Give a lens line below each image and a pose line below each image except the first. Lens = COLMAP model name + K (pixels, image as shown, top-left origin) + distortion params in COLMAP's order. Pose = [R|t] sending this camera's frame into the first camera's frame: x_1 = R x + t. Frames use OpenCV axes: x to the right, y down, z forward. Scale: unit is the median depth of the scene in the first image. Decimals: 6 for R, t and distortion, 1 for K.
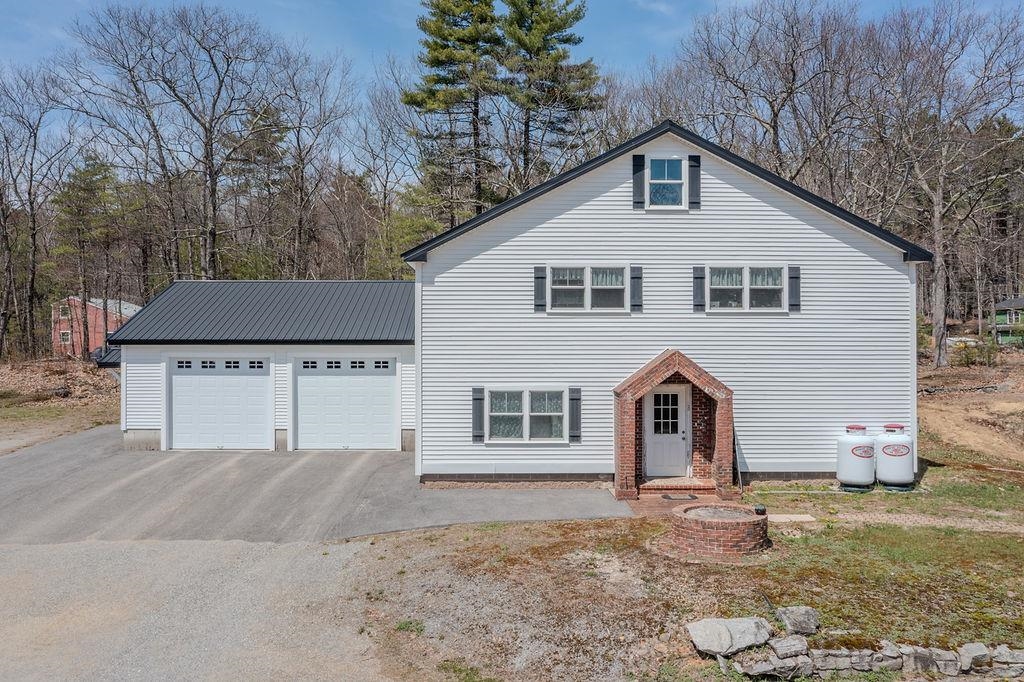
lens RADIAL K [[813.0, 0, 513.9], [0, 813.0, 338.0], [0, 0, 1]] dist [-0.020844, 0.010773]
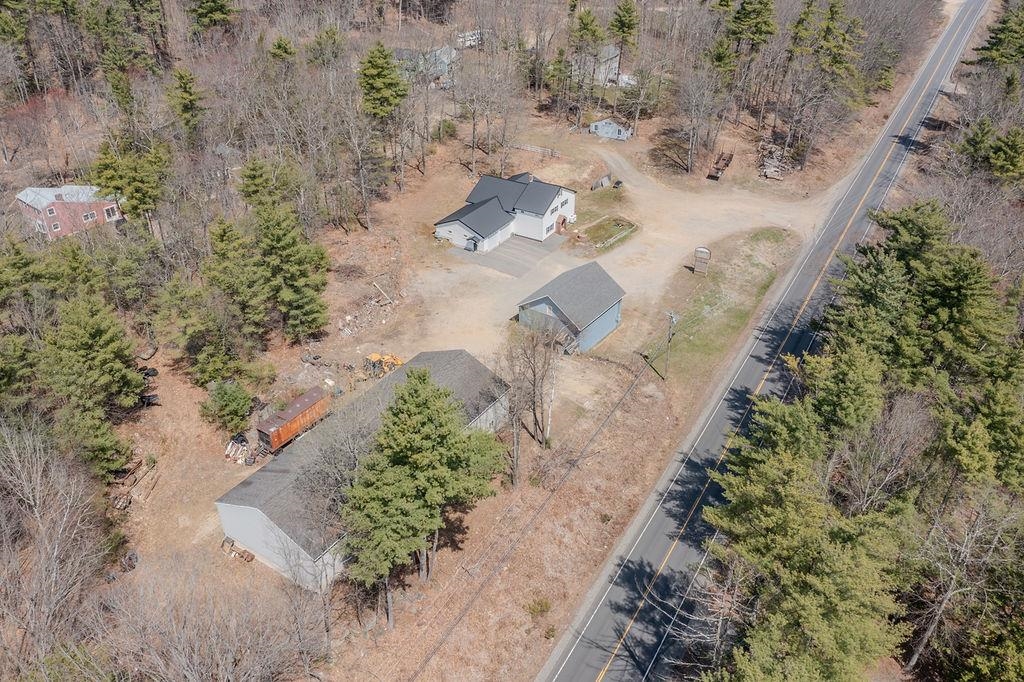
lens RADIAL K [[813.0, 0, 513.9], [0, 813.0, 338.0], [0, 0, 1]] dist [-0.020844, 0.010773]
pose [[0.529022, -0.447282, 0.721162, -5.999684], [-0.009809, 0.846537, 0.532239, -3.028843], [-0.848552, -0.288640, 0.443449, -2.327945]]
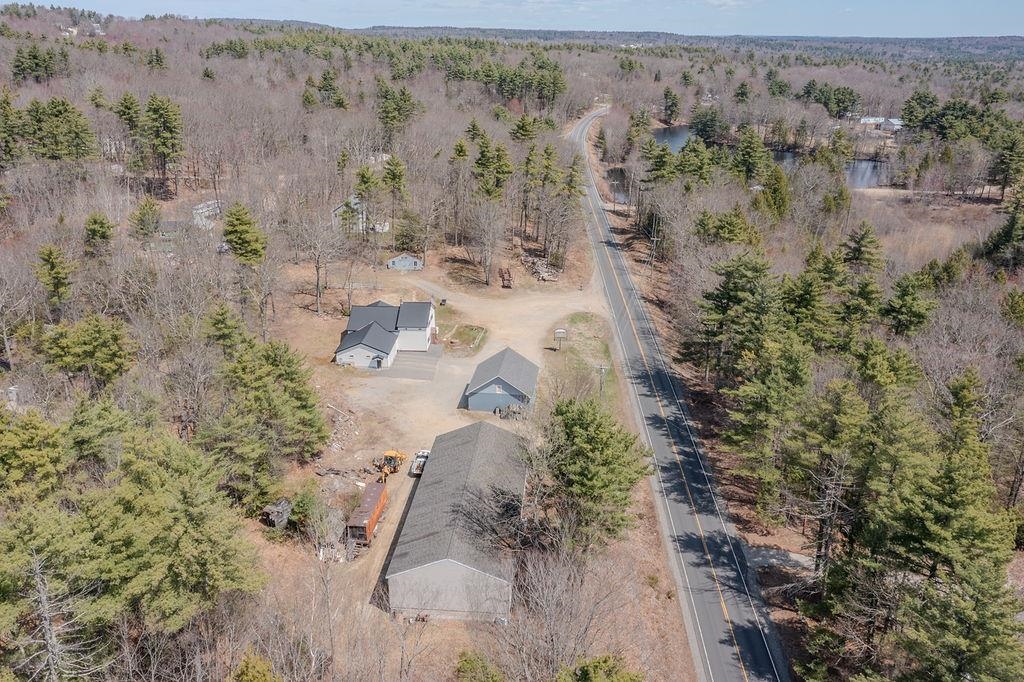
lens RADIAL K [[813.0, 0, 513.9], [0, 813.0, 338.0], [0, 0, 1]] dist [-0.020844, 0.010773]
pose [[0.057592, -0.351465, 0.934428, -7.932788], [-0.008680, 0.935770, 0.352504, -2.950092], [-0.998302, -0.028413, 0.050842, -0.334771]]
